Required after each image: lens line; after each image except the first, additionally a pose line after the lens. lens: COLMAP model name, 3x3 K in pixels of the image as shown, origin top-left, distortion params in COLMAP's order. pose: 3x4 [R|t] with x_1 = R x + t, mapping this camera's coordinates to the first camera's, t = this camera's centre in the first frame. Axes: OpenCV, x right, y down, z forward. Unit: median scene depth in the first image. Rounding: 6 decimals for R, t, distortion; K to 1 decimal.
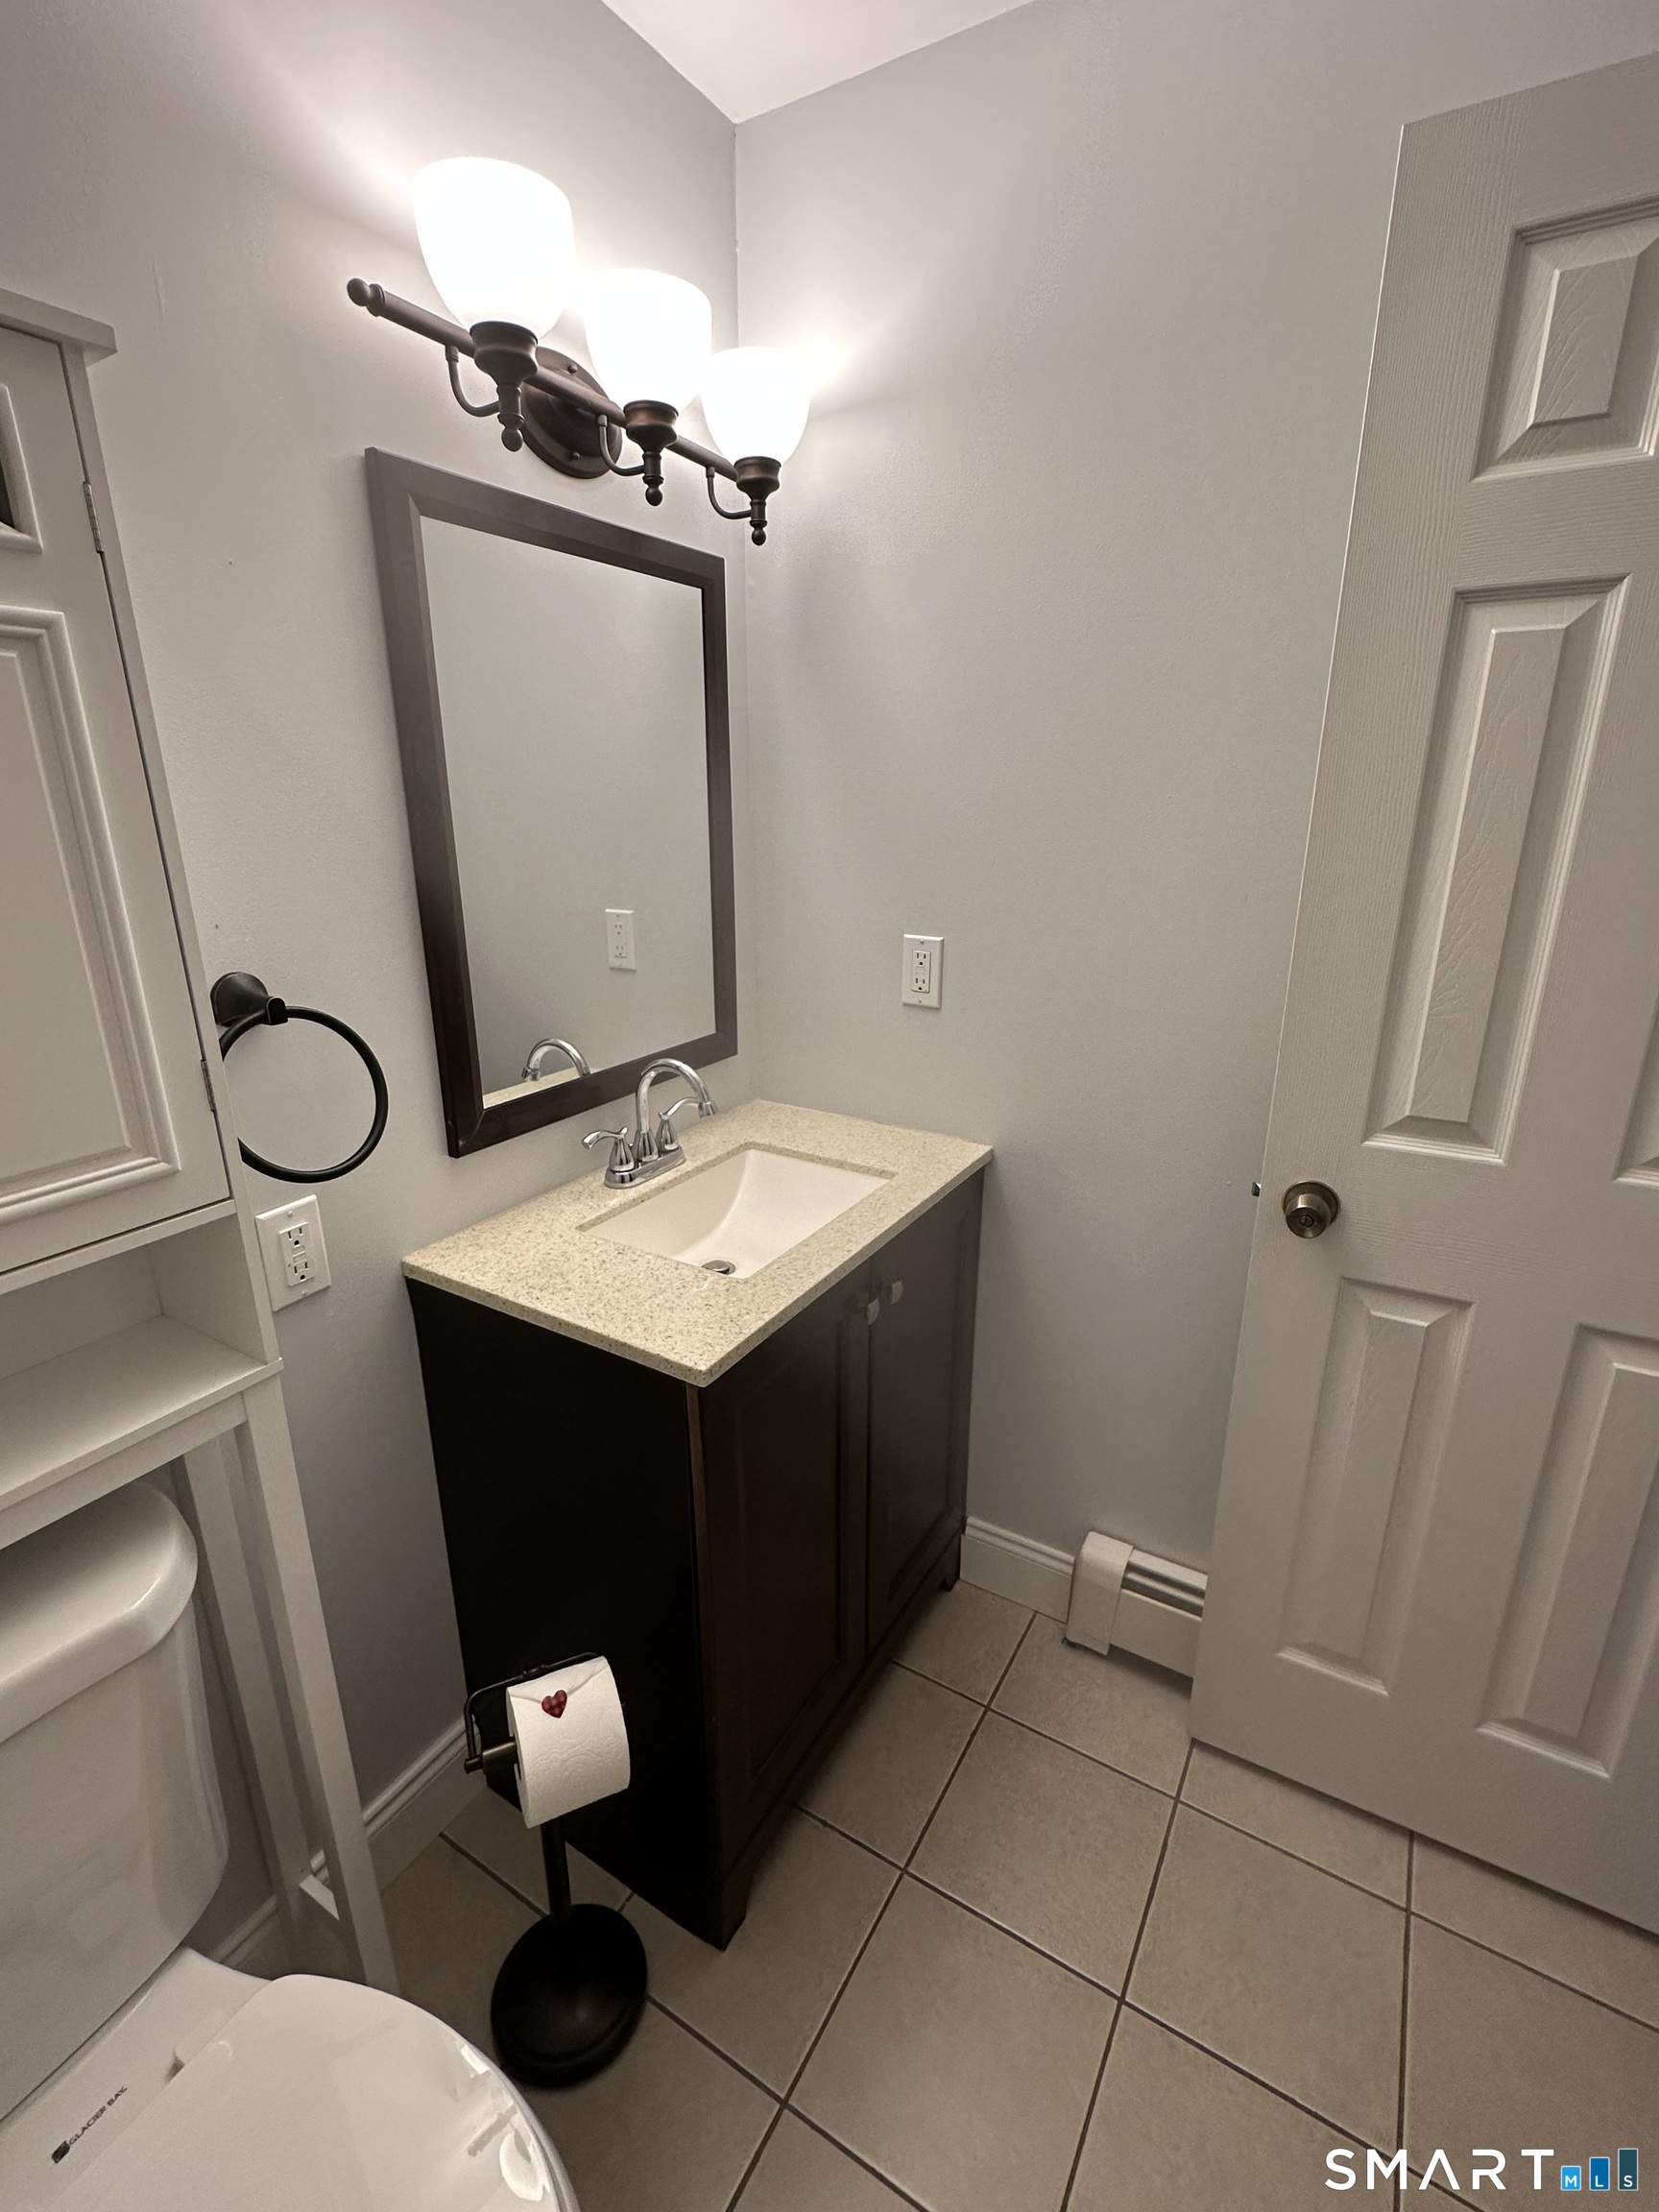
lens RADIAL K [[985.5, 0, 827.4], [0, 985.5, 1104.2], [0, 0, 1]] dist [-0.004270, 0.000670]
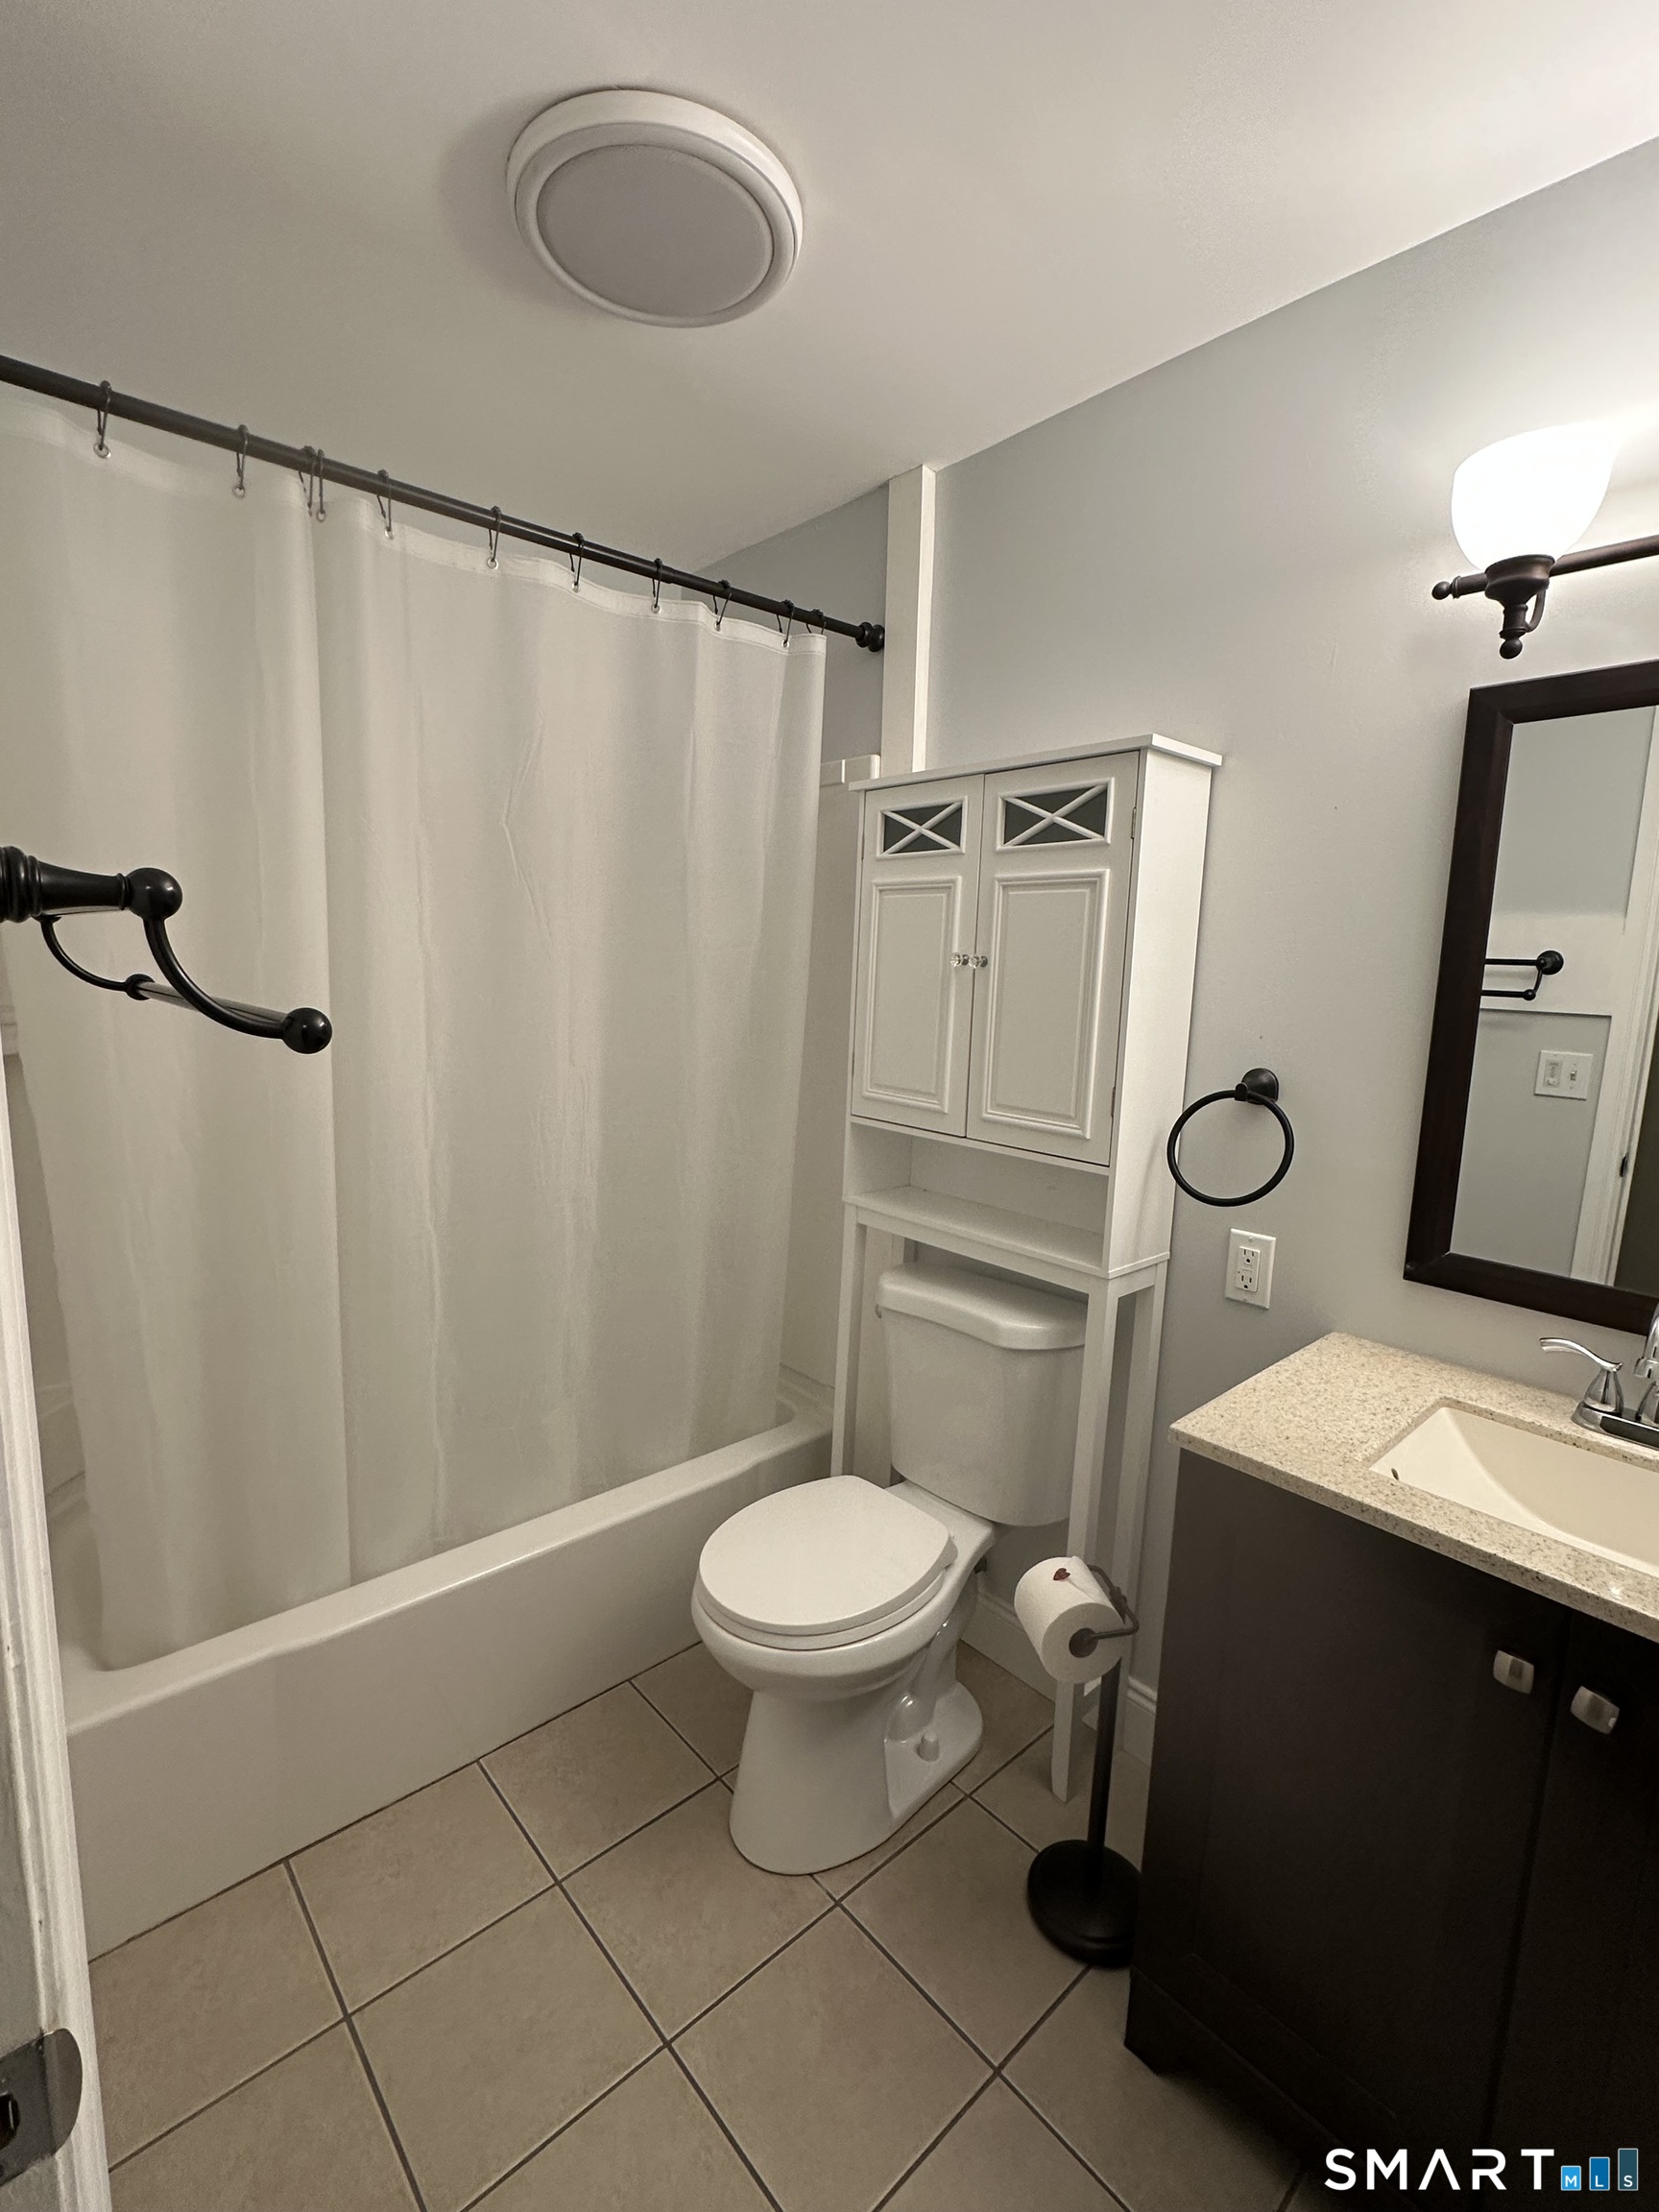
lens RADIAL K [[985.5, 0, 827.4], [0, 985.5, 1104.2], [0, 0, 1]] dist [-0.004270, 0.000670]
pose [[-0.288626, 0.131632, -0.948350, 0.852130], [-0.317590, 0.921262, 0.224529, -0.172952], [0.903234, 0.365991, -0.224095, 0.618669]]
